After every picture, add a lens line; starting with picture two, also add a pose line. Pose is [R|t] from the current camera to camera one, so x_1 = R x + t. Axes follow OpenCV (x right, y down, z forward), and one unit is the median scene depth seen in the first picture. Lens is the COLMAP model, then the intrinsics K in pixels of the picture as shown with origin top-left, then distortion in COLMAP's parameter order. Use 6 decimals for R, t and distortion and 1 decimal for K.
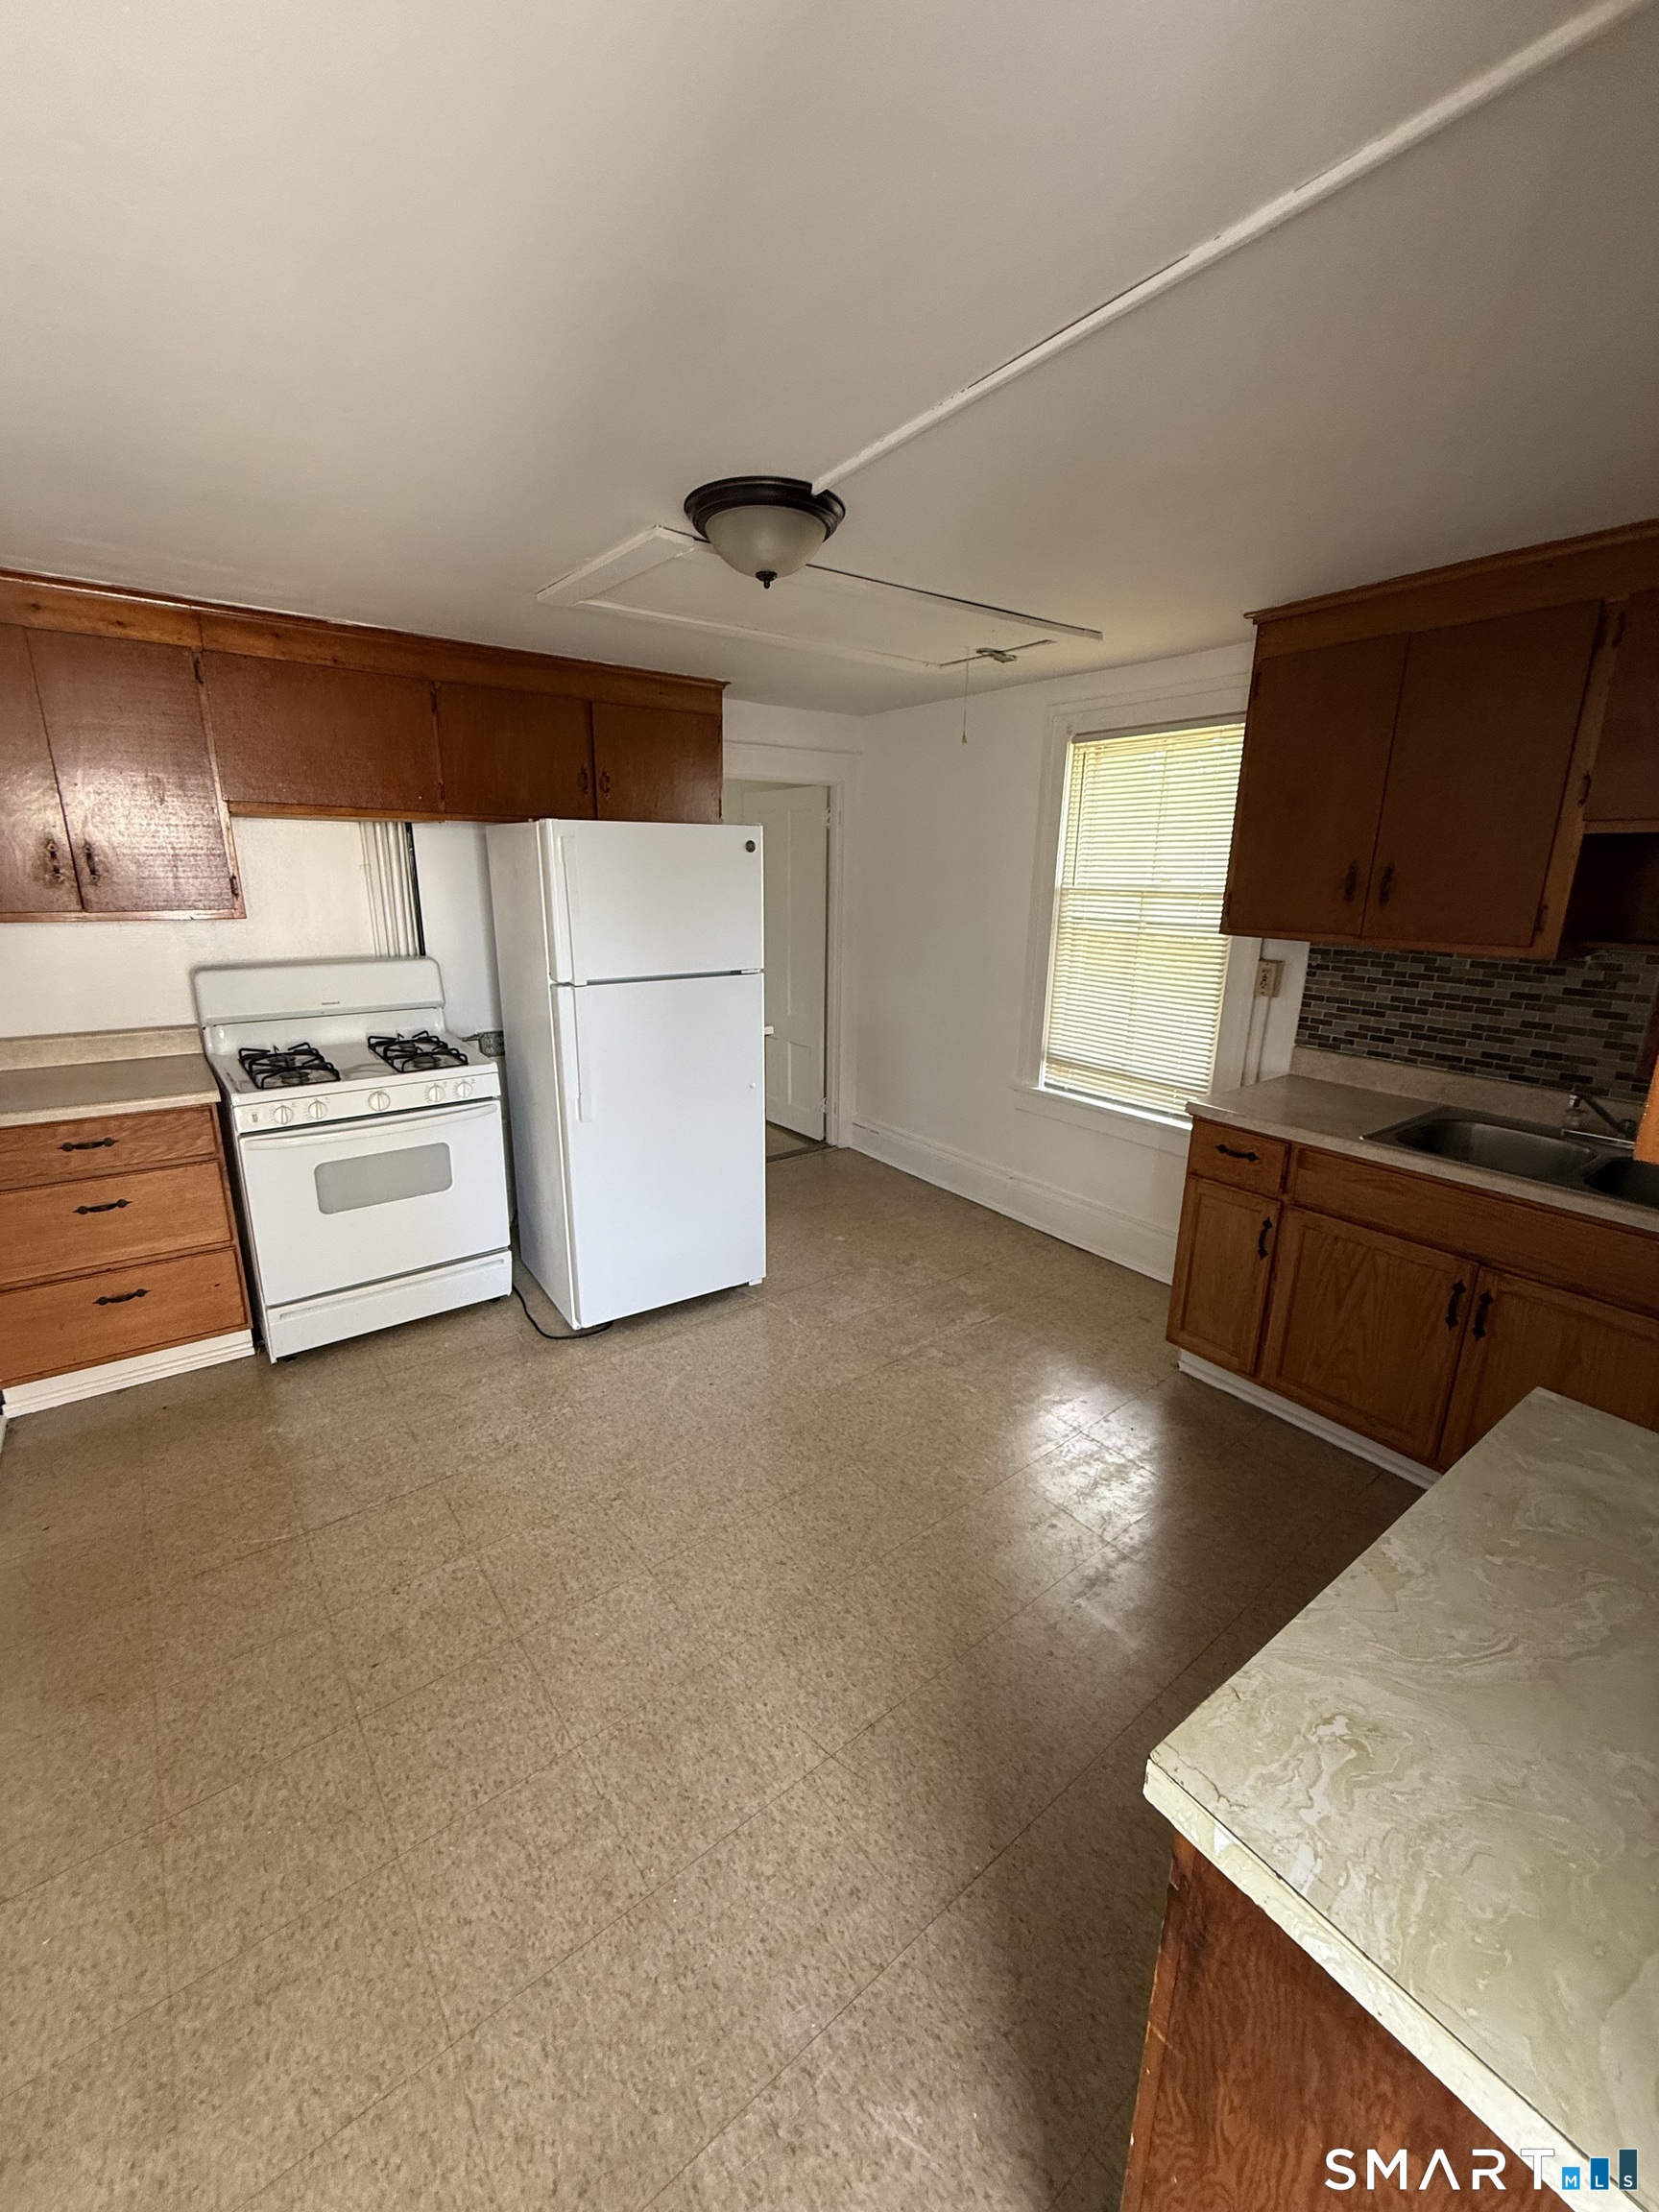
lens RADIAL K [[887.8, 0, 828.9], [0, 887.8, 1100.6], [0, 0, 1]] dist [0.000375, -0.000065]
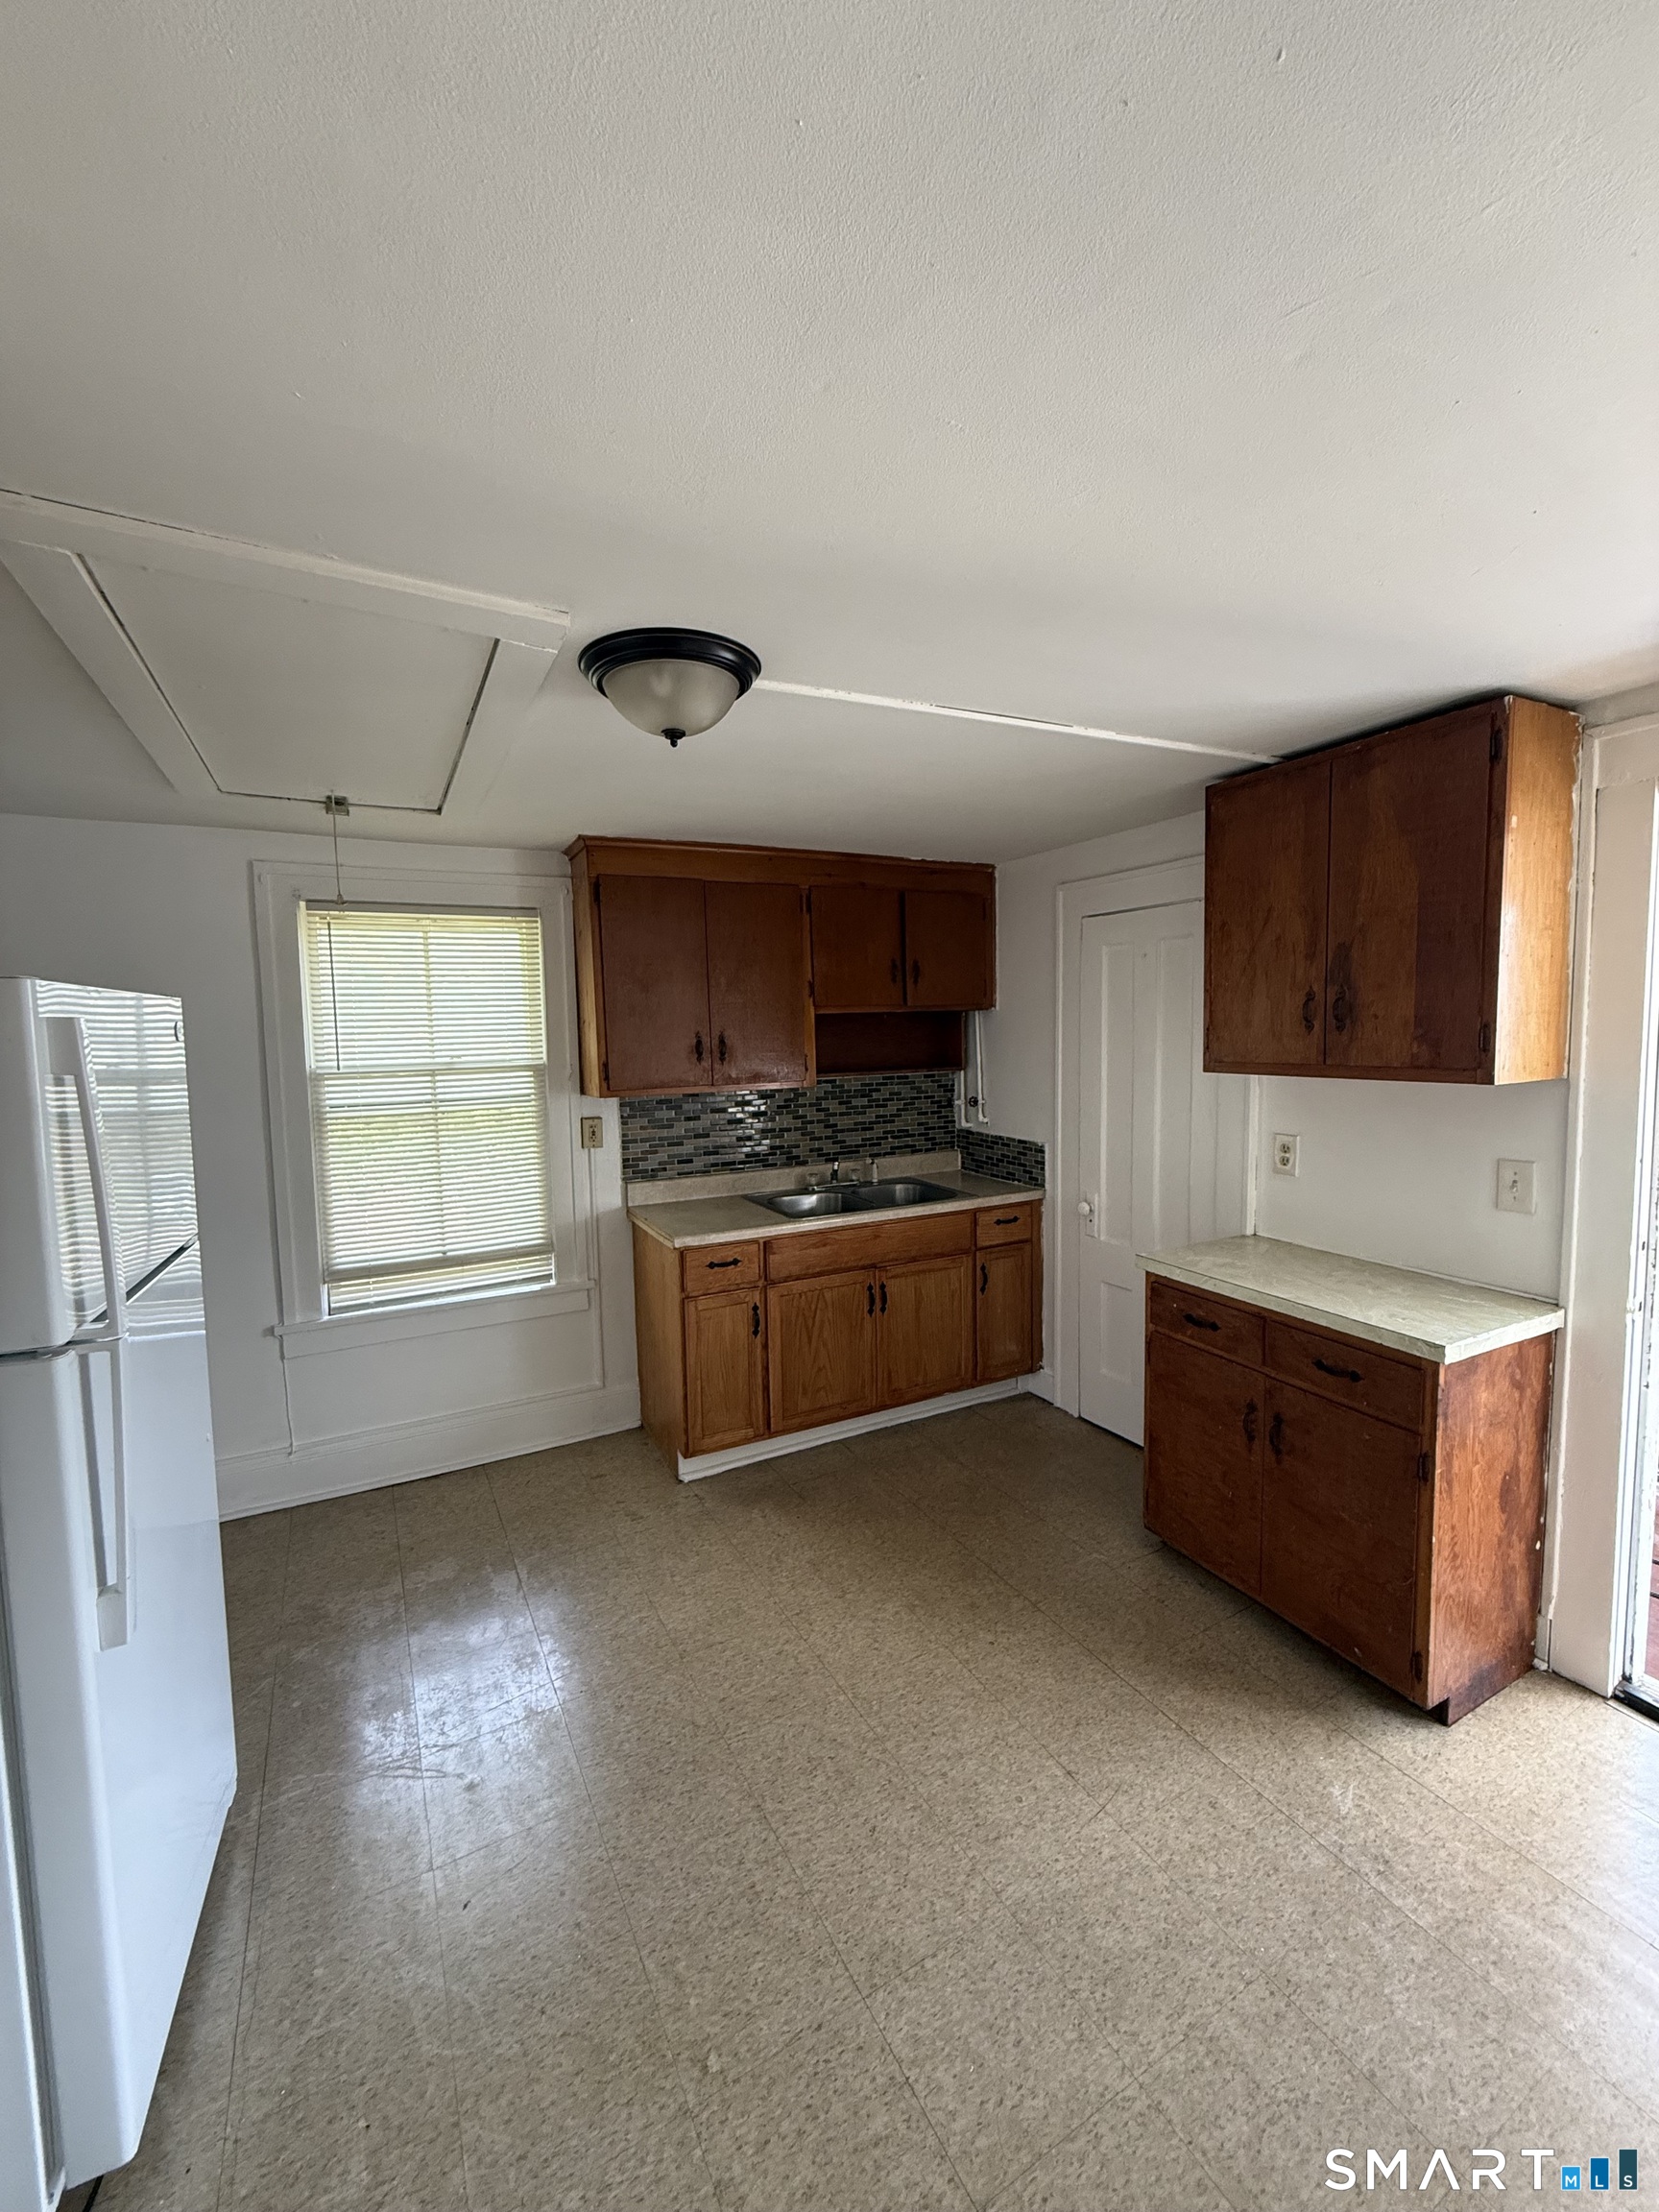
lens RADIAL K [[887.8, 0, 829.8], [0, 887.8, 1098.3], [0, 0, 1]] dist [0.000375, -0.000065]
pose [[0.157123, -0.092939, 0.983196, -0.877821], [0.278584, 0.959302, 0.046160, -0.219975], [-0.947472, 0.266650, 0.176619, 0.729898]]
